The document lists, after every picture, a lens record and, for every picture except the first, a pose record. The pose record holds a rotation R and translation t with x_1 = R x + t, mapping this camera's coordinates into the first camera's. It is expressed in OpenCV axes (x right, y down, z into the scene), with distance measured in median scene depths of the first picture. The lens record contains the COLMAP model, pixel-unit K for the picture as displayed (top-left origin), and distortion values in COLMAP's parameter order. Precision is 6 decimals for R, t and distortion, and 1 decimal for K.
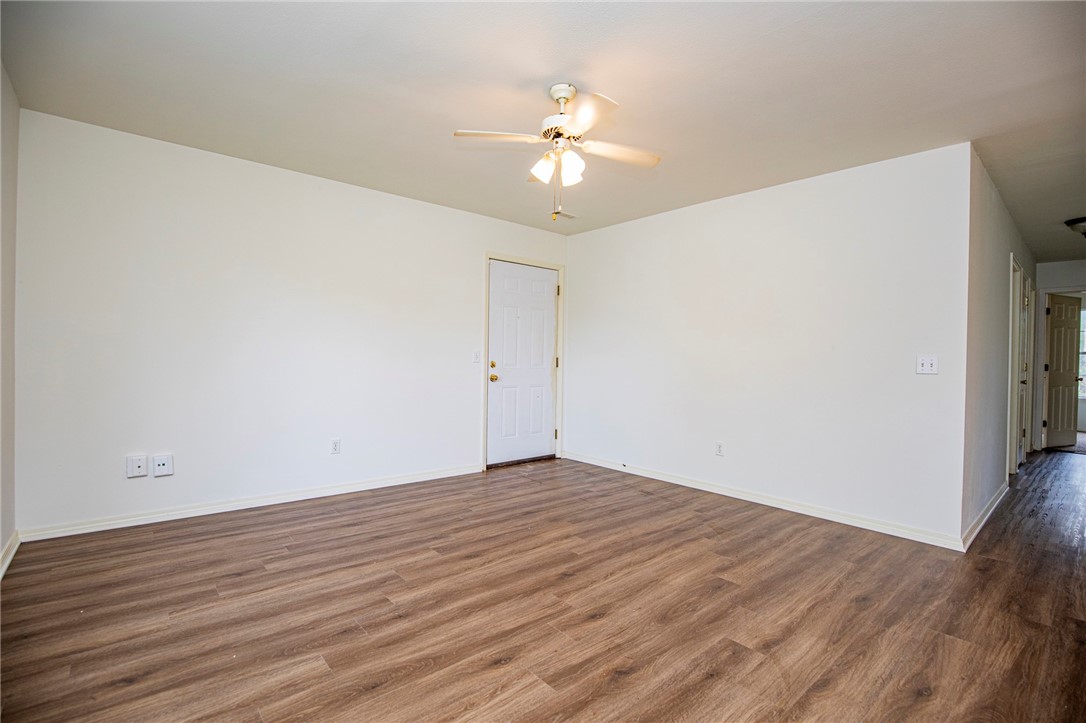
lens RADIAL K [[506.3, 0, 547.9], [0, 506.3, 362.7], [0, 0, 1]] dist [-0.029984, 0.003917]
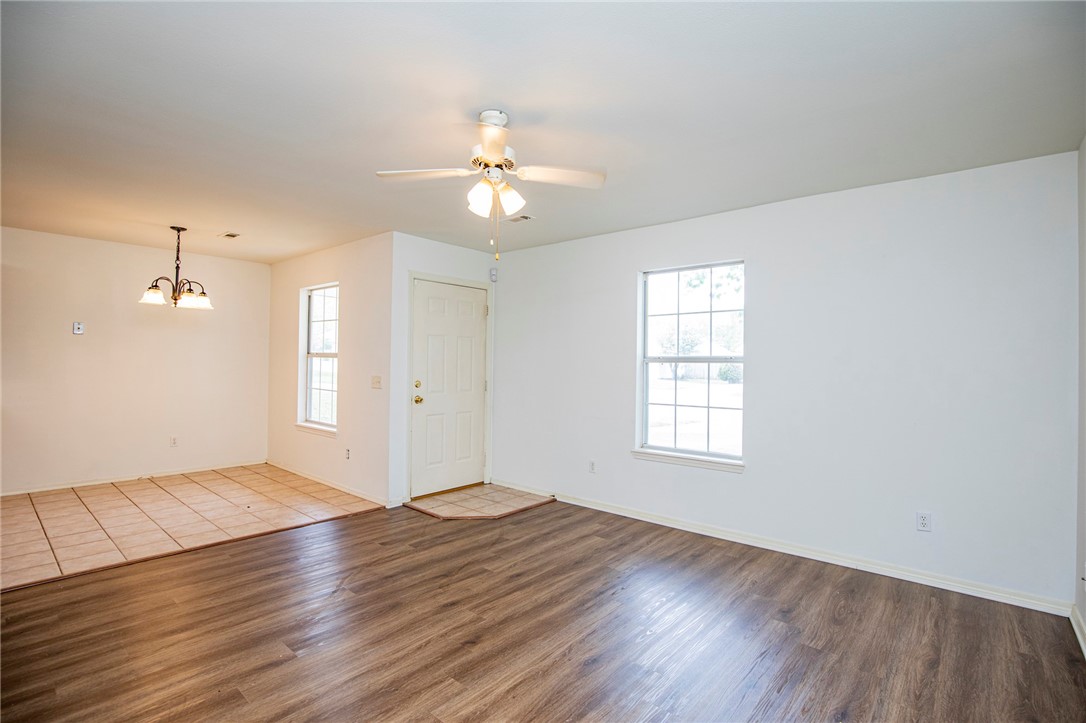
lens RADIAL K [[506.3, 0, 551.1], [0, 506.3, 365.0], [0, 0, 1]] dist [-0.029984, 0.003917]
pose [[-0.988000, -0.032089, -0.151082, 0.042837], [-0.034439, 0.999323, 0.012961, -0.083853], [0.150564, 0.018009, -0.988436, 1.699630]]
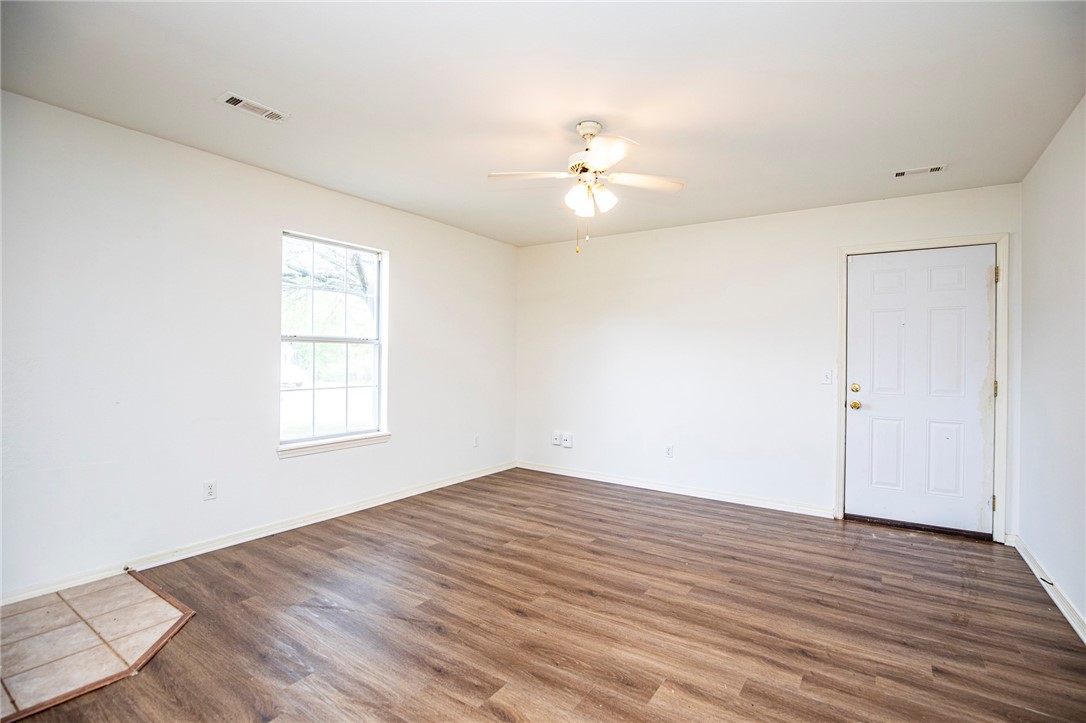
lens RADIAL K [[506.3, 0, 546.8], [0, 506.3, 368.6], [0, 0, 1]] dist [-0.029984, 0.003917]
pose [[0.253764, 0.002940, -0.967262, 0.892744], [-0.020901, 0.999779, -0.002445, -0.025407], [0.967040, 0.020837, 0.253770, 0.575763]]
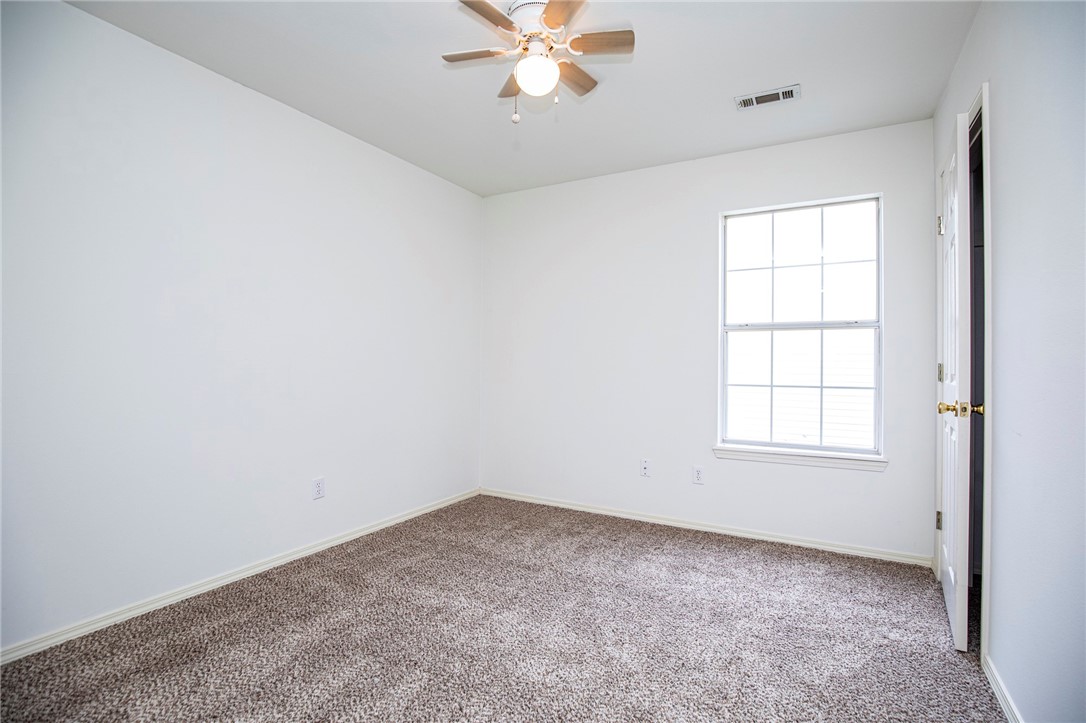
lens RADIAL K [[506.3, 0, 549.4], [0, 506.3, 360.4], [0, 0, 1]] dist [-0.029984, 0.003917]
pose [[-0.939722, -0.007331, -0.341860, 0.311703], [-0.016329, 0.999592, 0.023451, -0.037089], [0.341549, 0.027619, -0.939458, 1.198344]]
